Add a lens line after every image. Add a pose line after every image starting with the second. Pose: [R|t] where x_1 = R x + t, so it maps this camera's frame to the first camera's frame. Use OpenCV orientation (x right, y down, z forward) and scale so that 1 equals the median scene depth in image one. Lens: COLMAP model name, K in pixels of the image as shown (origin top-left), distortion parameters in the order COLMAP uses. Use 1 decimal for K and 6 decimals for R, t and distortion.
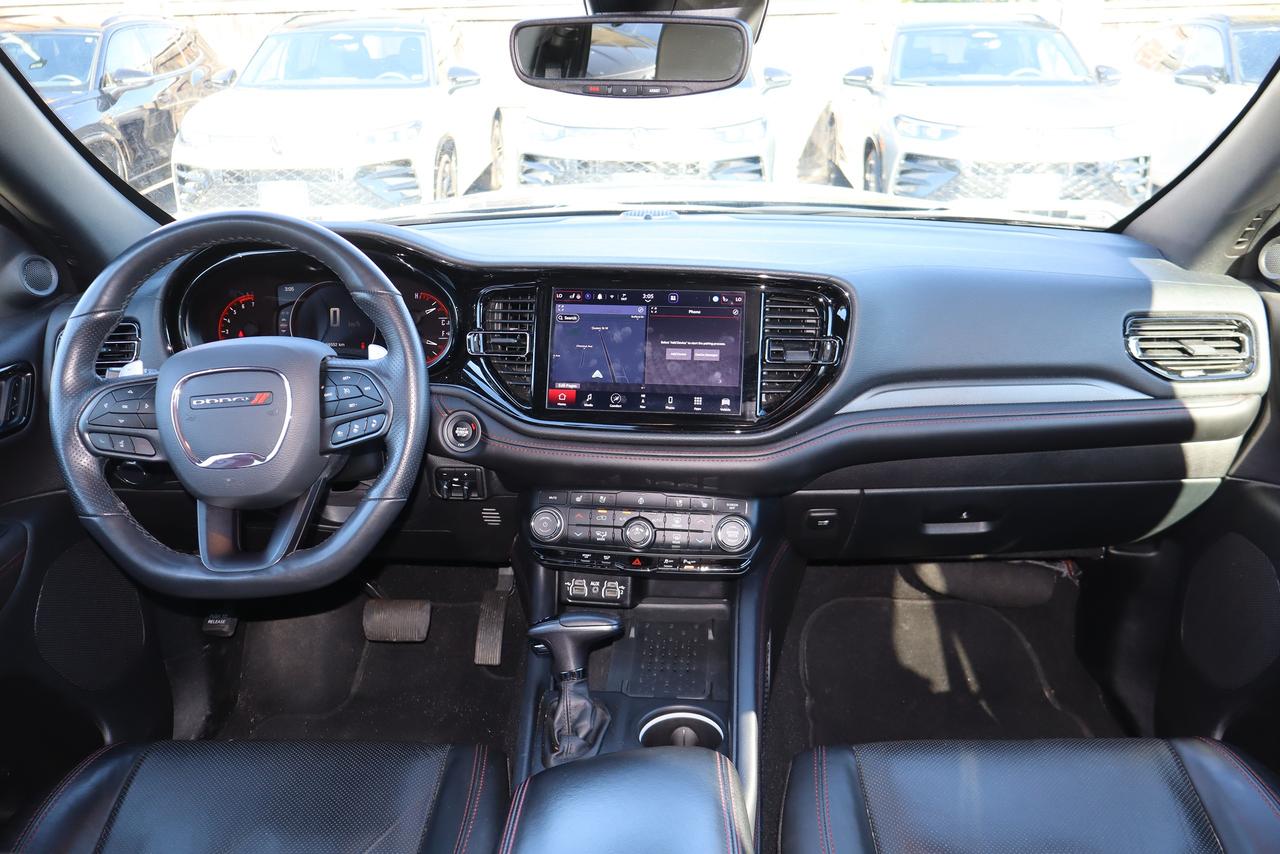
lens RADIAL K [[1100.2, 0, 636.6], [0, 1100.2, 430.4], [0, 0, 1]] dist [0.001921, 0.023956]
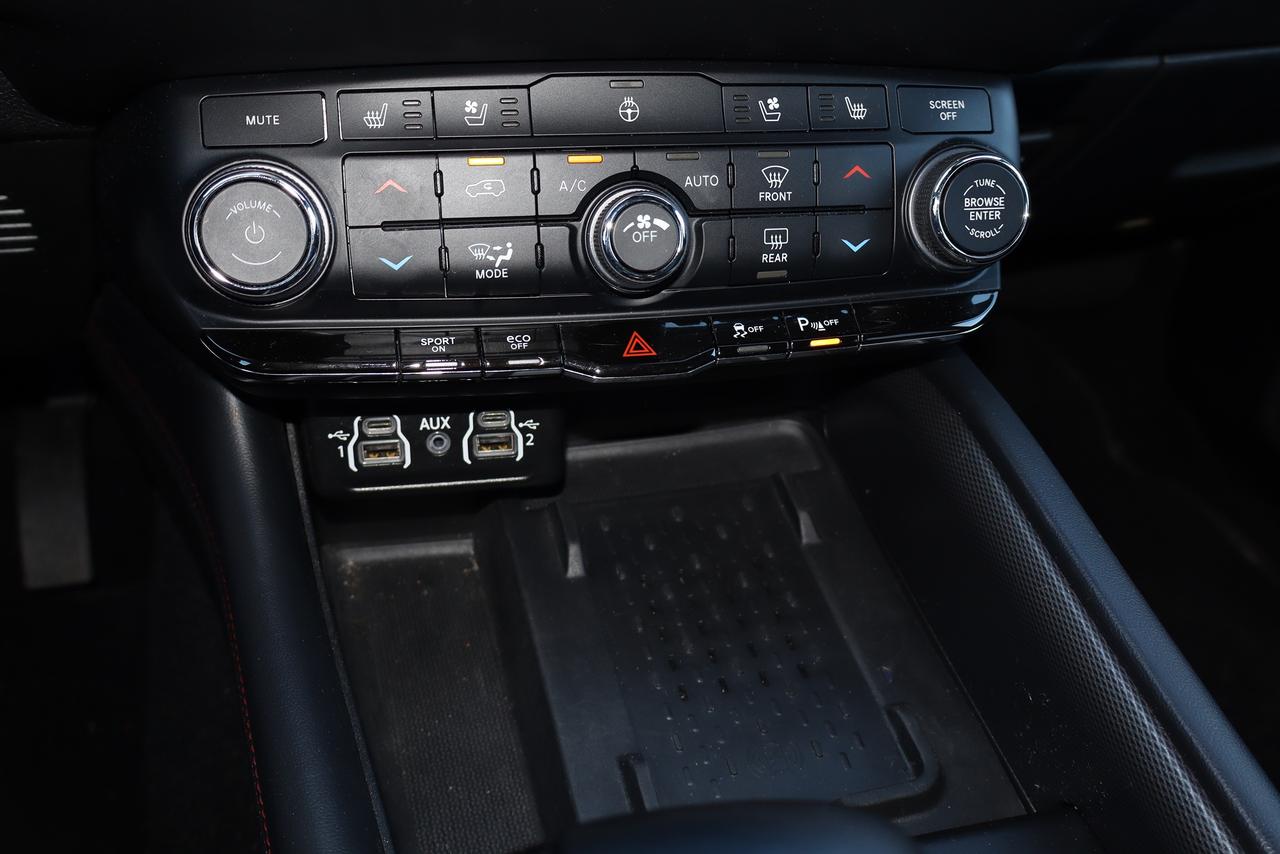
lens RADIAL K [[1173.5, 0, 645.5], [0, 1173.5, 425.4], [0, 0, 1]] dist [-0.007293, 0.000000]
pose [[0.930831, -0.142728, 0.336424, -0.095675], [0.050724, 0.962128, 0.267839, 0.061776], [-0.361911, -0.232248, 0.902818, 0.733307]]
